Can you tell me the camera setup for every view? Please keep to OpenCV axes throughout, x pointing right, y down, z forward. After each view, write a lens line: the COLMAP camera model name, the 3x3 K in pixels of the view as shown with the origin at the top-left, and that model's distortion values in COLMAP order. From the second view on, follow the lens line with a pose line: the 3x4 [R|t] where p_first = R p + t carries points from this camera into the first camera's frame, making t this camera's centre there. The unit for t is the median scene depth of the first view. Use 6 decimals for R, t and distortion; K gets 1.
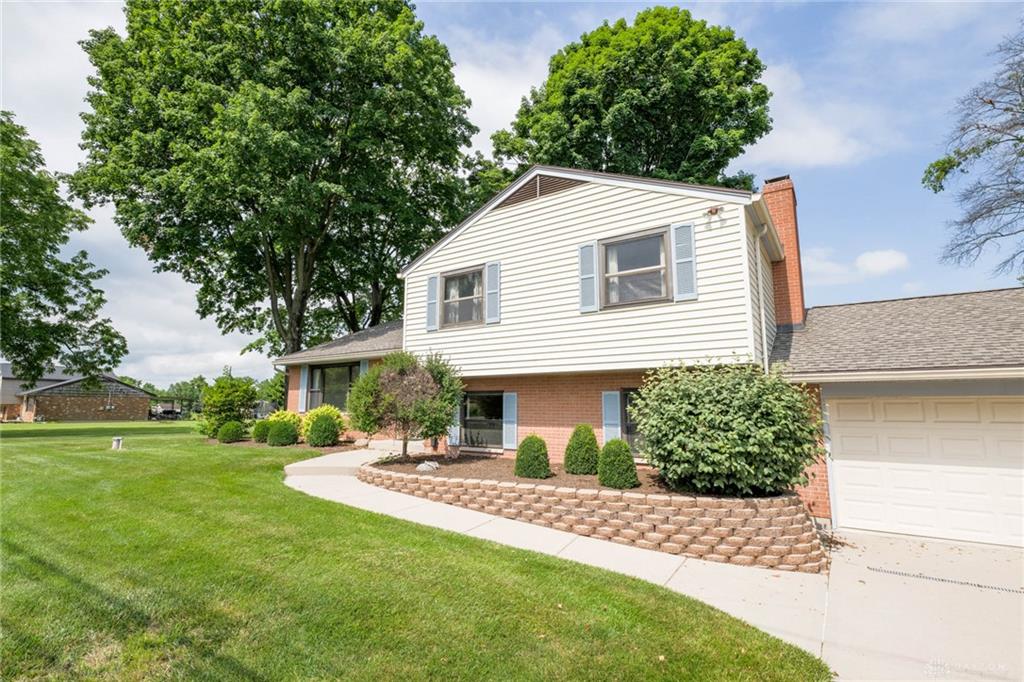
lens RADIAL K [[478.1, 0, 515.6], [0, 478.1, 337.3], [0, 0, 1]] dist [-0.000529, -0.000332]
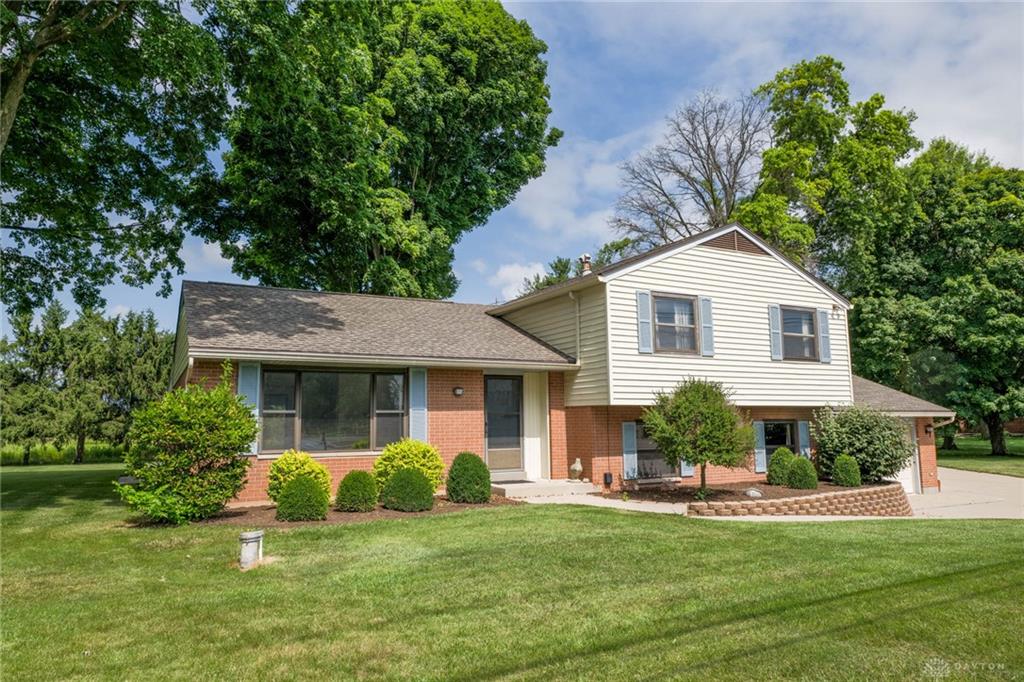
lens RADIAL K [[647.2, 0, 515.5], [0, 647.2, 337.5], [0, 0, 1]] dist [-0.005368, 0.005297]
pose [[0.473168, 0.107216, 0.874423, -1.508473], [-0.118734, 0.991272, -0.057294, 0.062098], [-0.872934, -0.076714, 0.481769, 0.694896]]
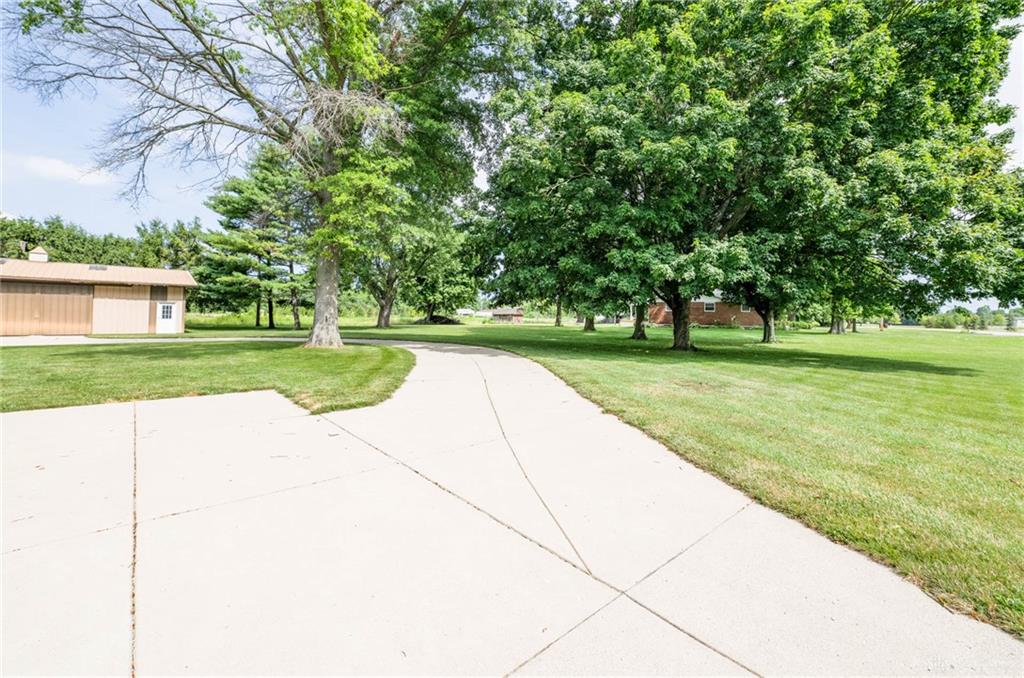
lens RADIAL K [[440.0, 0, 499.7], [0, 440.0, 309.2], [0, 0, 1]] dist [0.019265, 0.000395]
pose [[0.271959, 0.014887, 0.962194, 1.054531], [-0.152018, 0.987990, 0.027681, 0.079350], [-0.950226, -0.153799, 0.270956, 0.256052]]
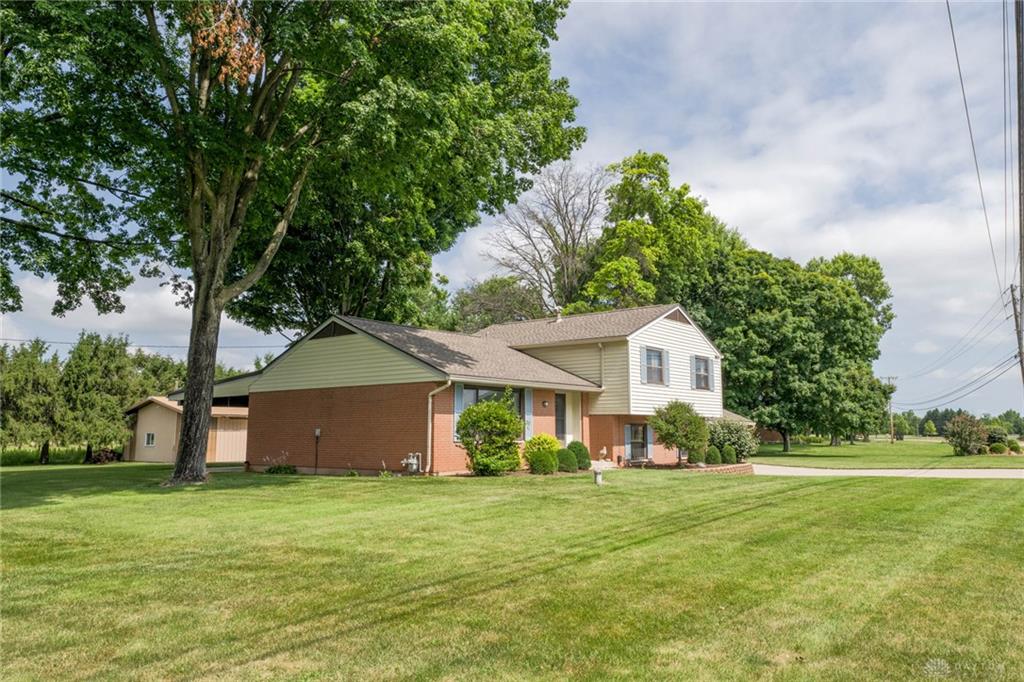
lens RADIAL K [[693.1, 0, 521.3], [0, 693.1, 338.2], [0, 0, 1]] dist [-0.007090, 0.002413]
pose [[0.090544, 0.127590, 0.987686, -2.643724], [-0.146468, 0.982681, -0.113516, 0.166640], [-0.985063, -0.134386, 0.107663, 1.289275]]
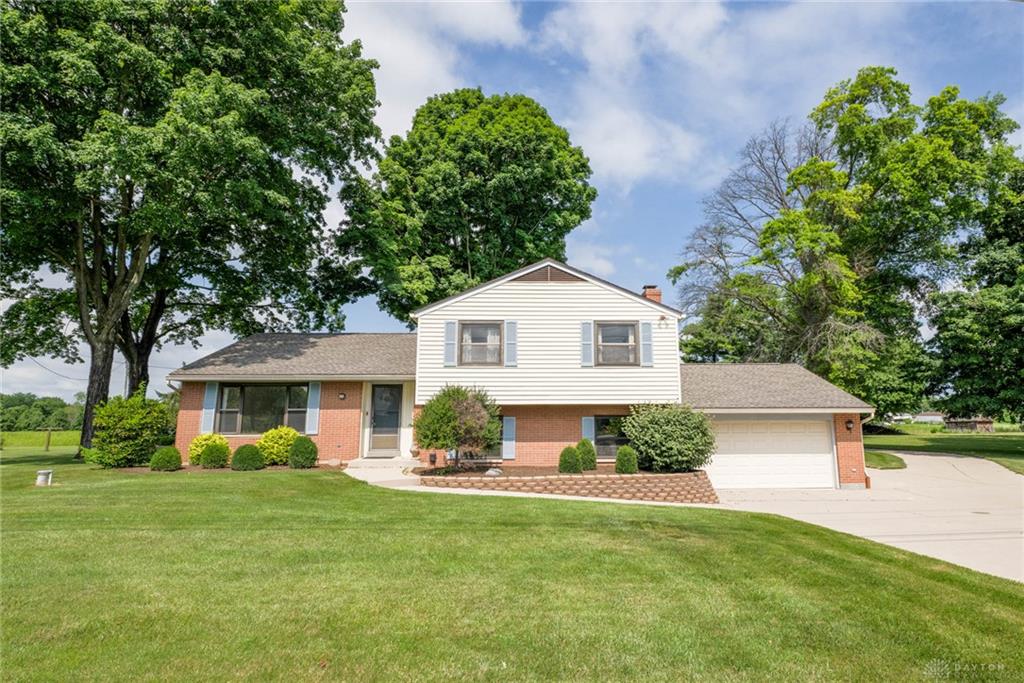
lens RADIAL K [[522.4, 0, 551.0], [0, 522.4, 328.4], [0, 0, 1]] dist [-0.005245, -0.000740]
pose [[0.801163, 0.098995, 0.590202, -0.855386], [-0.080360, 0.995087, -0.057822, -0.060163], [-0.593026, -0.001104, 0.805182, -0.270354]]
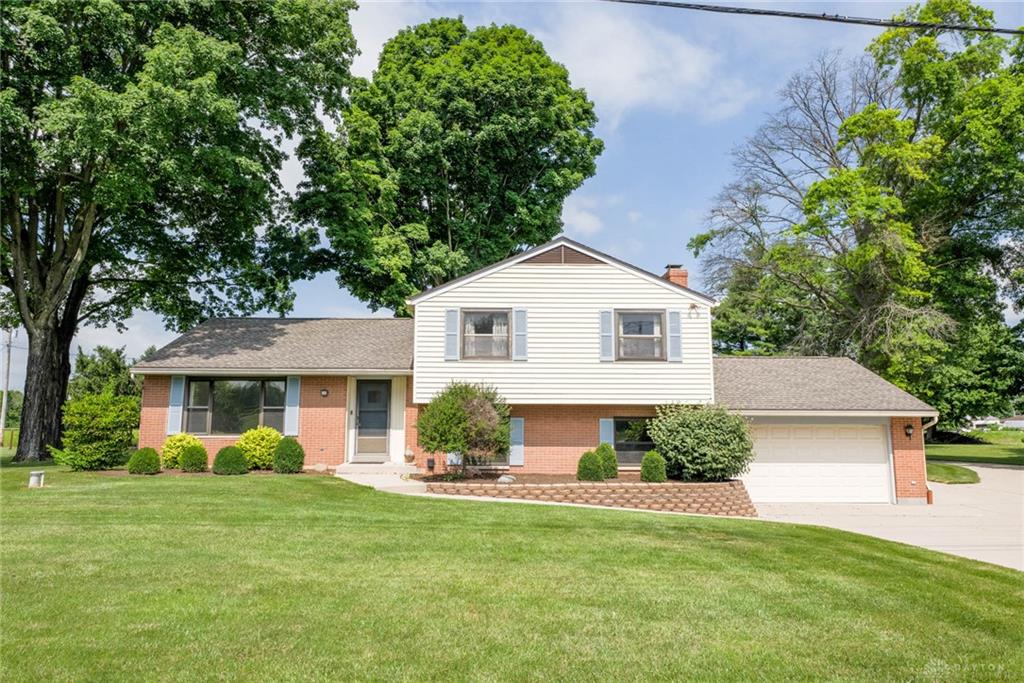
lens RADIAL K [[681.2, 0, 510.3], [0, 681.2, 312.1], [0, 0, 1]] dist [-0.003967, 0.002029]
pose [[0.812645, 0.094737, 0.575008, -1.076235], [-0.086205, 0.995385, -0.042166, -0.076738], [-0.576349, -0.015303, 0.817061, -0.387563]]
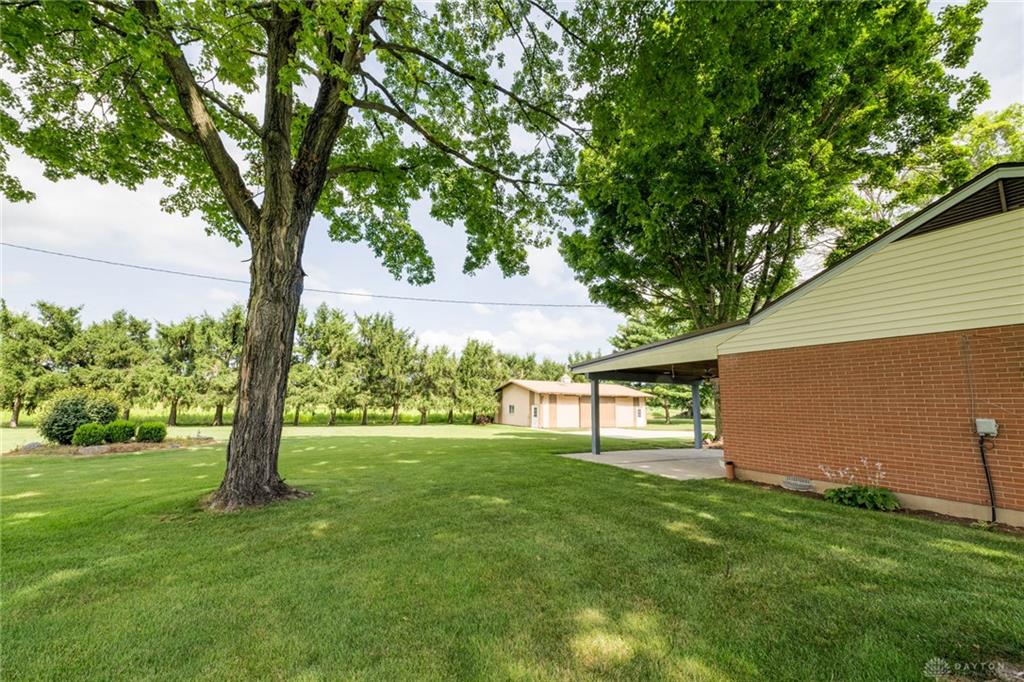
lens RADIAL K [[401.2, 0, 515.3], [0, 401.2, 336.1], [0, 0, 1]] dist [-0.006079, 0.000259]
pose [[0.500225, 0.146278, 0.853451, -1.364000], [-0.145460, 0.985817, -0.083707, 0.321121], [-0.853590, -0.082271, 0.514408, 2.383528]]
